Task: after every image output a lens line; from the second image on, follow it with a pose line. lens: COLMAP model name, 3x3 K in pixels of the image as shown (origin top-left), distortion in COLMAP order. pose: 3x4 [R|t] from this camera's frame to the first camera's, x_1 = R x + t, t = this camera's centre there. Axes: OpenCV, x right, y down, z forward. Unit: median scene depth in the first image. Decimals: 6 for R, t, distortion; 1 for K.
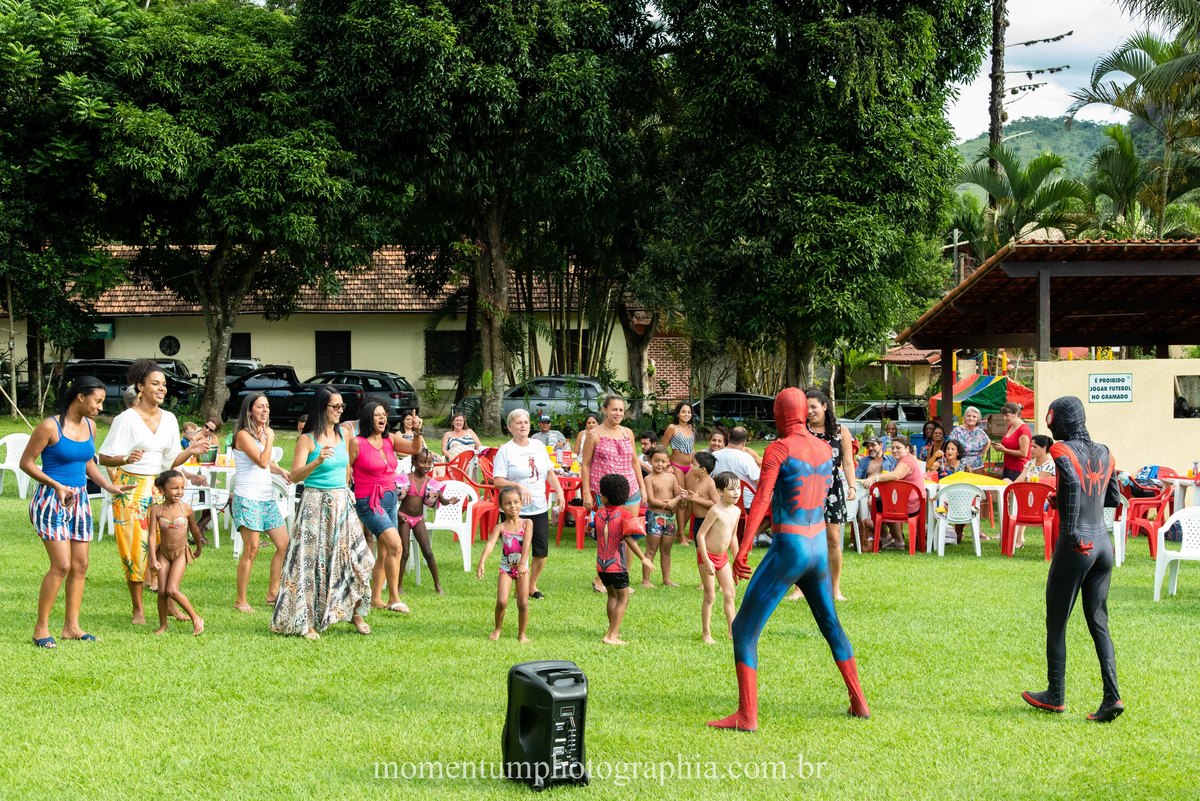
lens RADIAL K [[1599.9, 0, 599.5], [0, 1599.9, 401.2], [0, 0, 1]] dist [-0.020746, 0.000000]
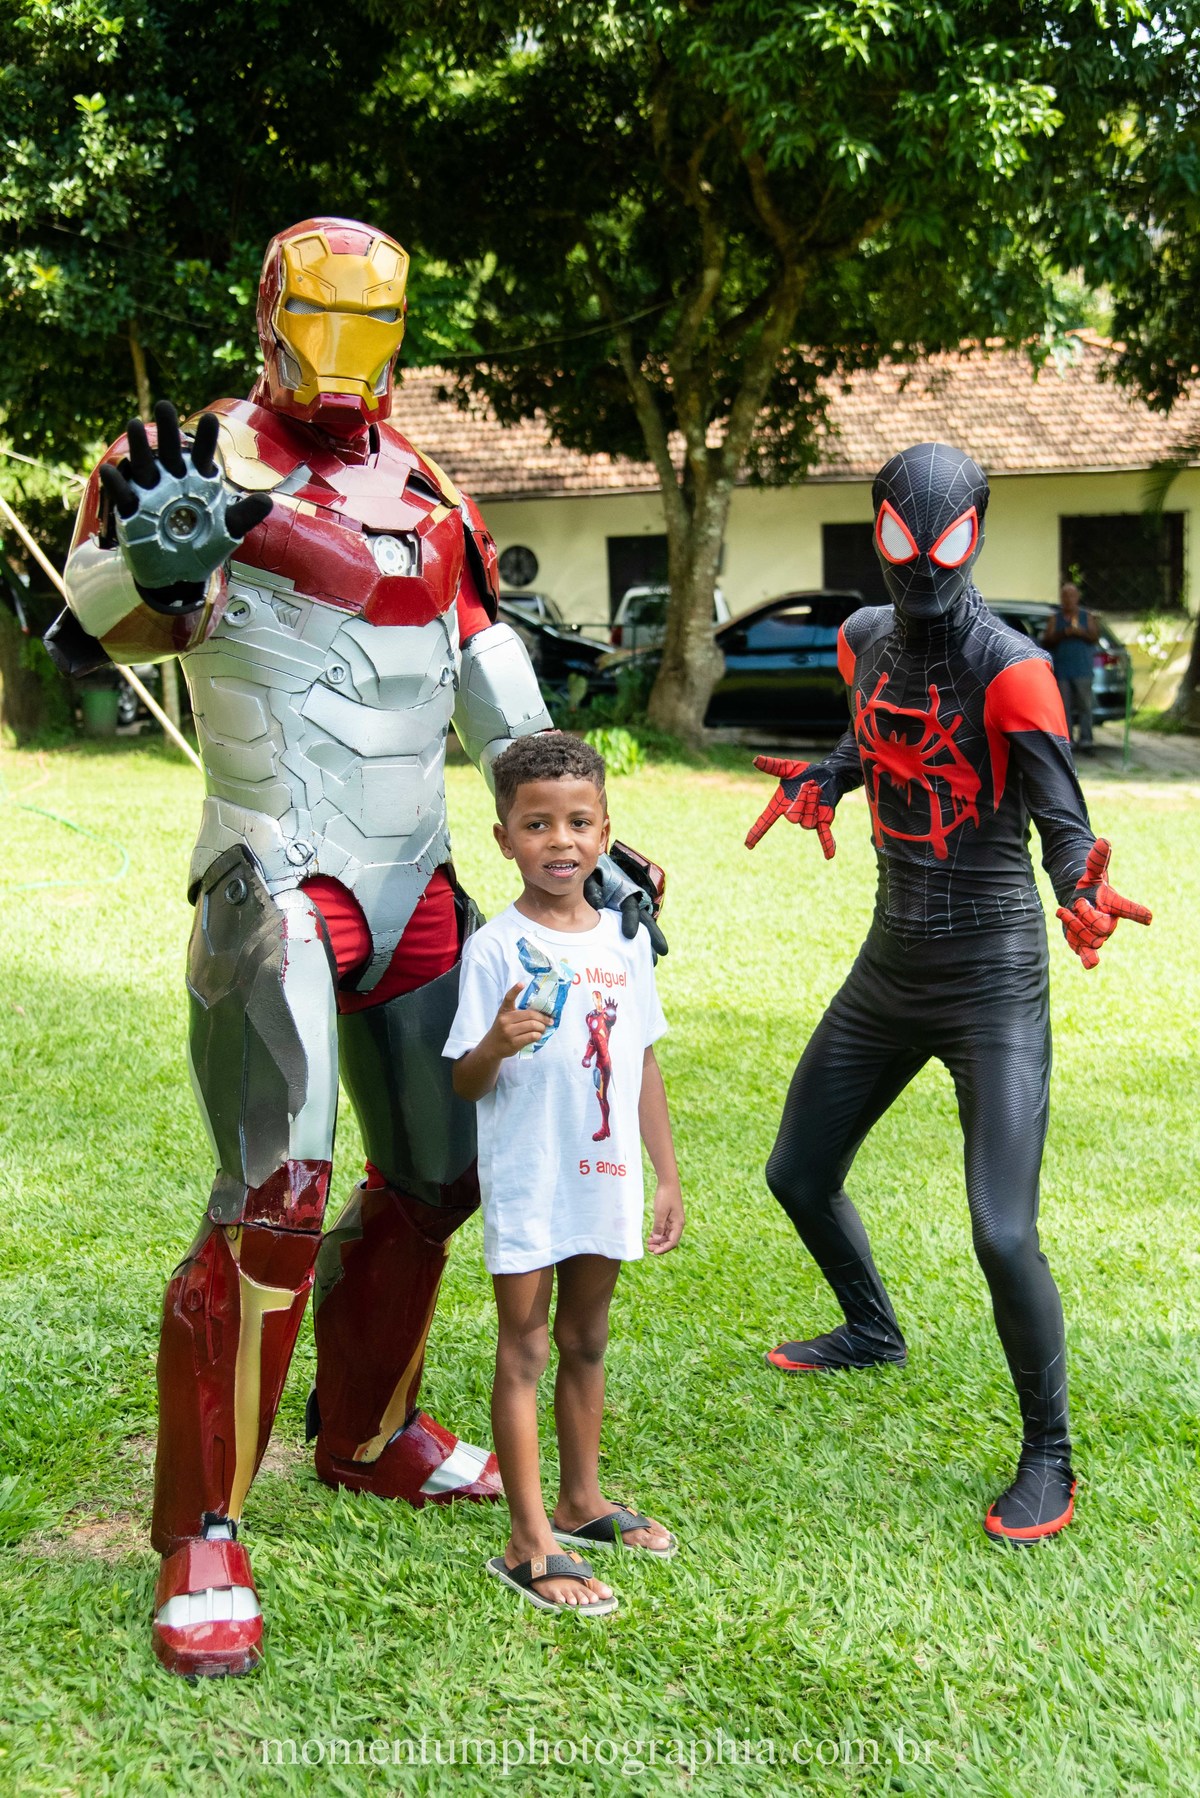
lens RADIAL K [[1961.9, 0, 599.8], [0, 1961.9, 898.0], [0, 0, 1]] dist [-0.005809, 0.000000]
pose [[0.983188, -0.004298, -0.182543, -0.149032], [0.025827, 0.992945, 0.115729, -0.003652], [0.180758, -0.118498, 0.976363, 0.452559]]
